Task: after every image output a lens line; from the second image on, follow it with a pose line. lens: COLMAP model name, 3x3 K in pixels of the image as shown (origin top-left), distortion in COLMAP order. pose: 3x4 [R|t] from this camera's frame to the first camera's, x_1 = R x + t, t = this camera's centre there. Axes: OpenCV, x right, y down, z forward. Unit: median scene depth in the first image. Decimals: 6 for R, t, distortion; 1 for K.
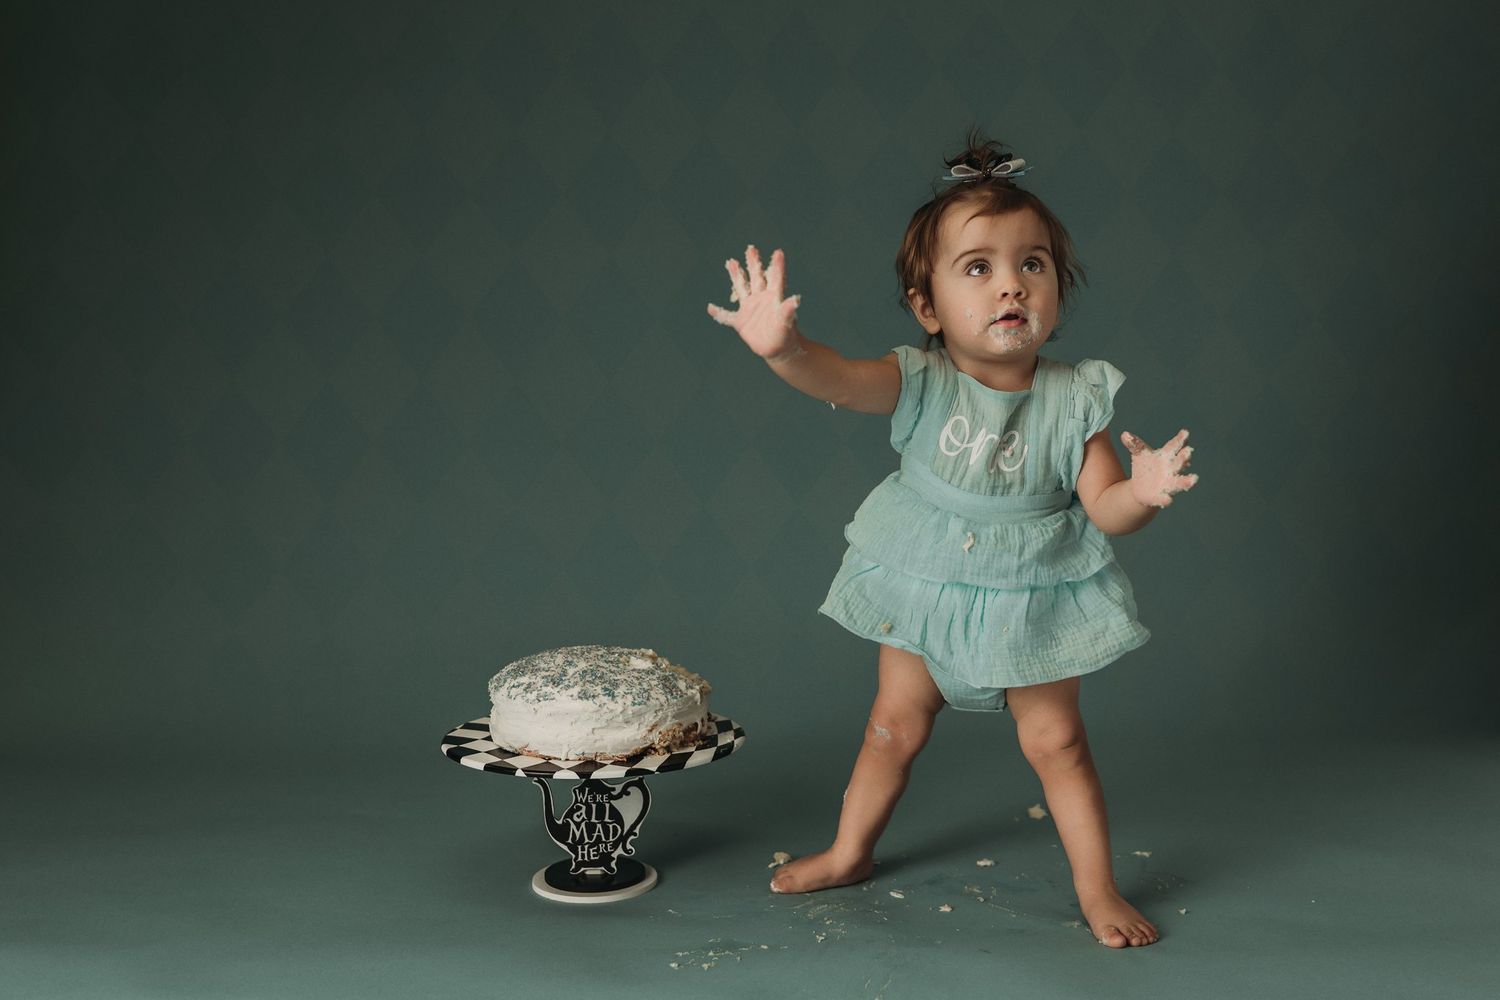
lens RADIAL K [[1522.4, 0, 780.6], [0, 1522.4, 520.6], [0, 0, 1]] dist [0.098341, 0.000000]
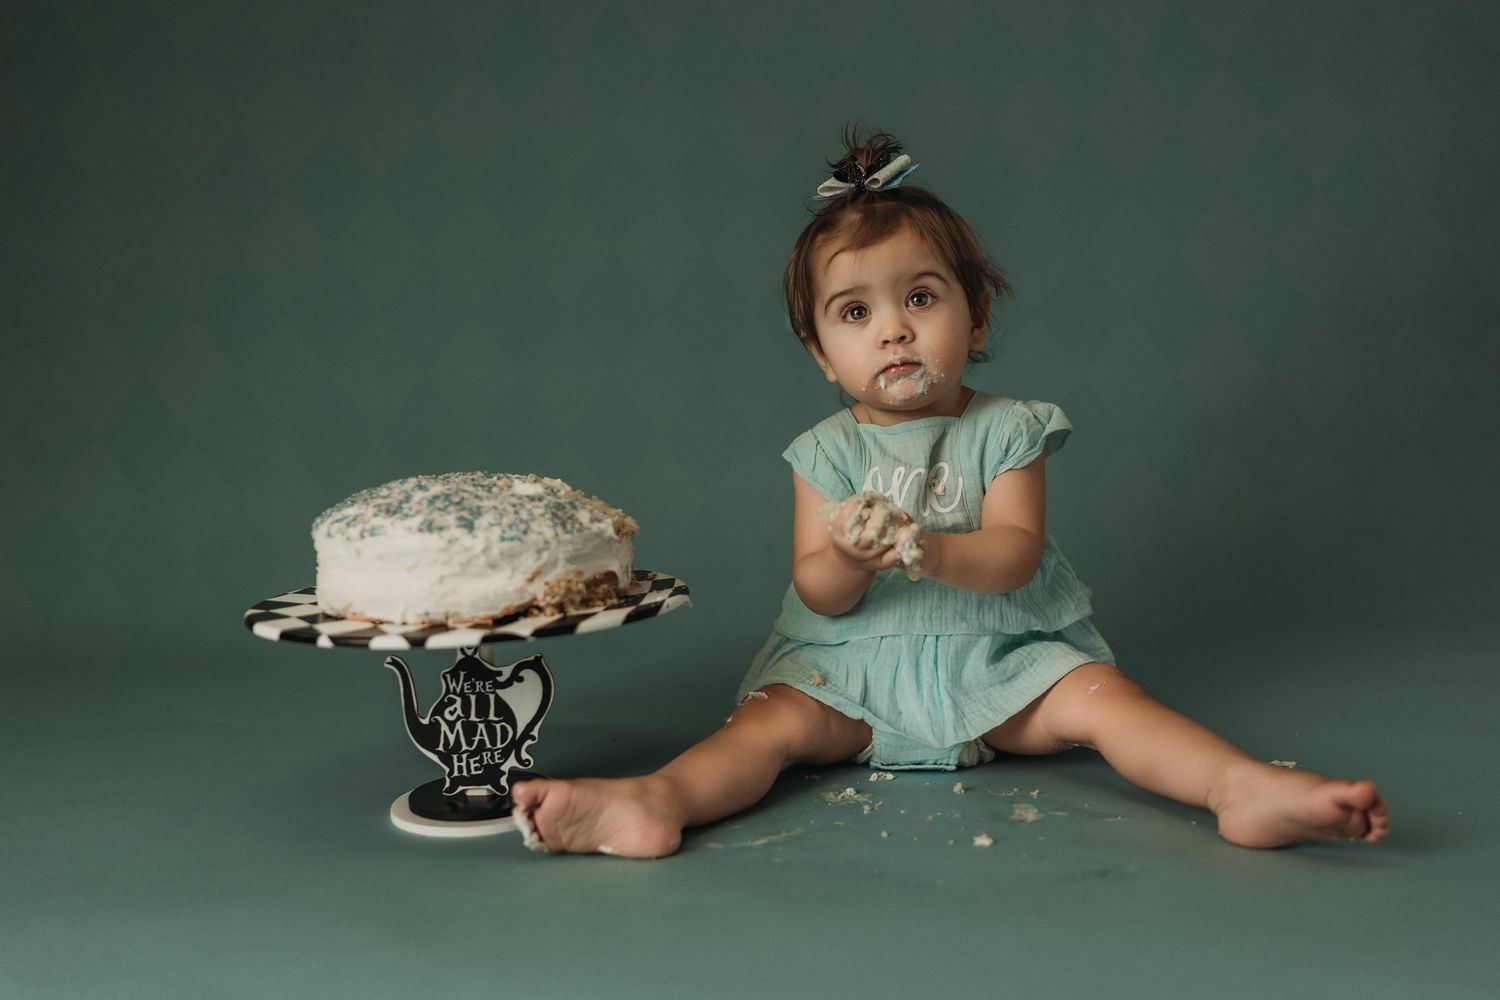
lens RADIAL K [[1412.3, 0, 744.5], [0, 1412.3, 500.9], [0, 0, 1]] dist [0.098958, 0.000000]
pose [[0.995595, -0.023419, -0.090784, 0.062264], [0.024492, 0.999643, 0.010723, 0.093981], [0.090500, -0.012899, 0.995813, 0.372416]]
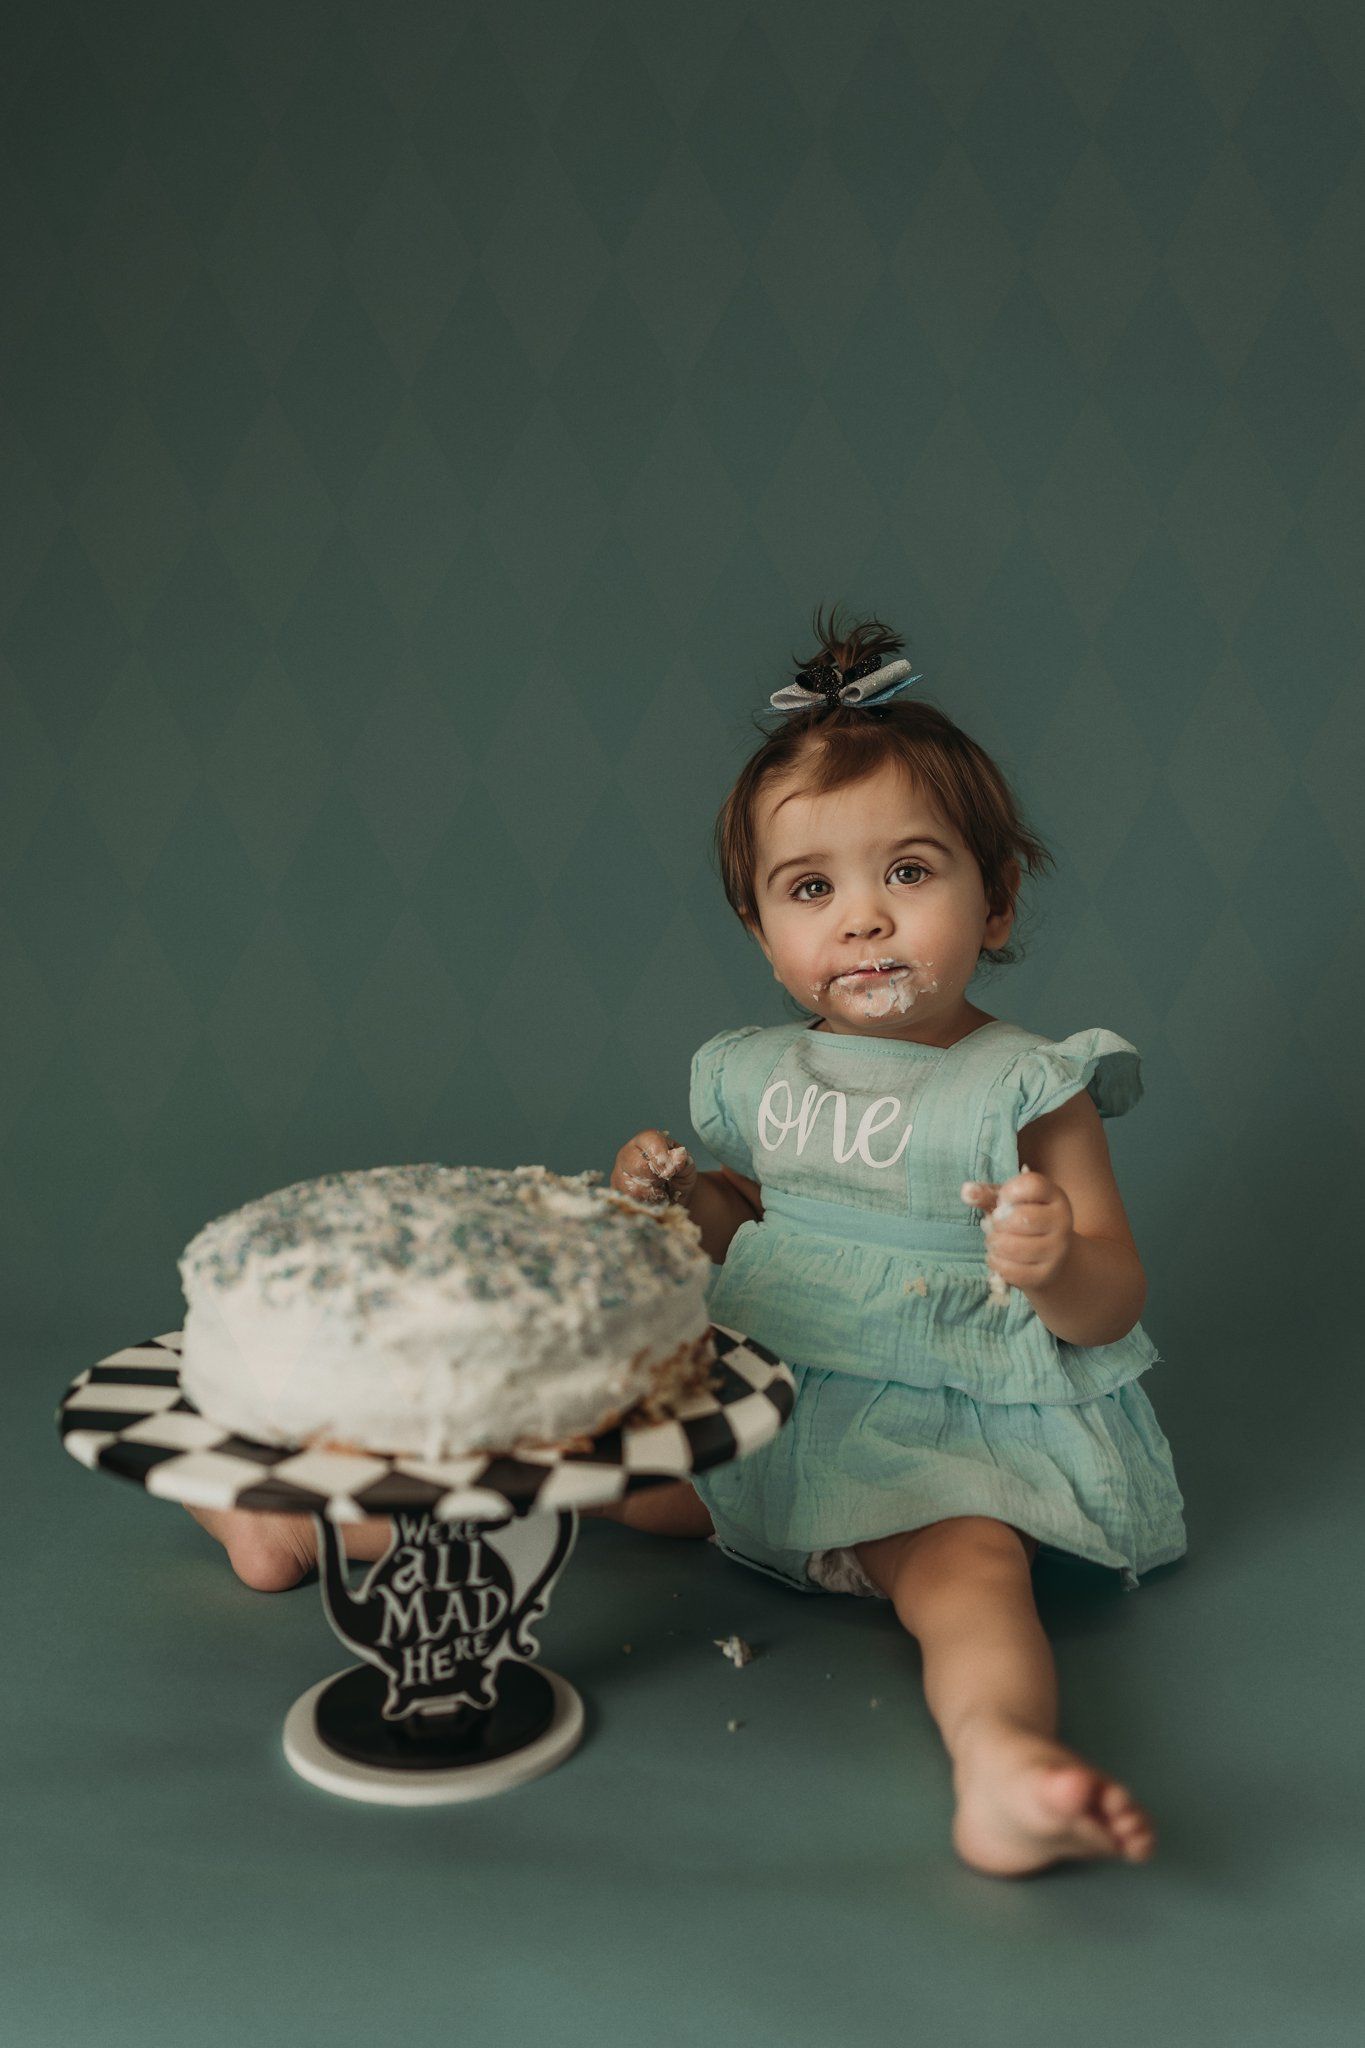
lens RADIAL K [[1928.3, 0, 660.9], [0, 1928.3, 1036.3], [0, 0, 1]] dist [0.098958, 0.000000]
pose [[0.967314, -0.023936, 0.252451, -0.196333], [0.019172, 0.999589, 0.021314, 0.037522], [-0.252857, -0.015778, 0.967375, 0.481599]]
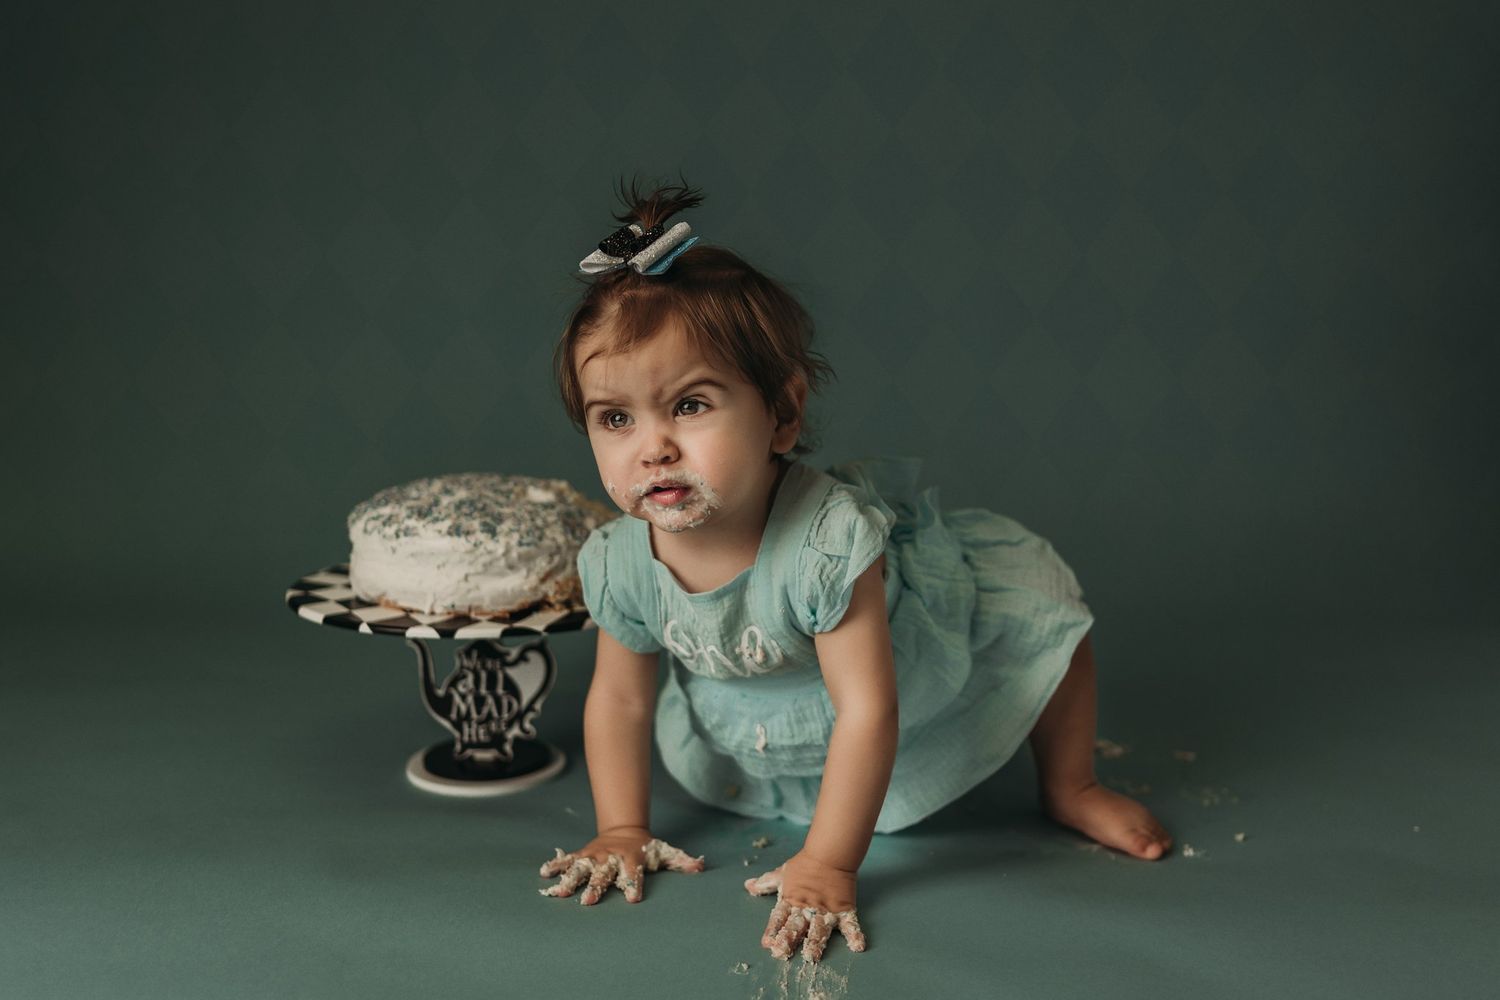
lens RADIAL K [[1412.3, 0, 744.9], [0, 1412.3, 502.3], [0, 0, 1]] dist [0.098958, 0.000000]
pose [[0.998005, 0.025167, -0.057907, 0.053914], [-0.021644, 0.997922, 0.060684, 0.050672], [0.059314, -0.059309, 0.996476, 0.283105]]
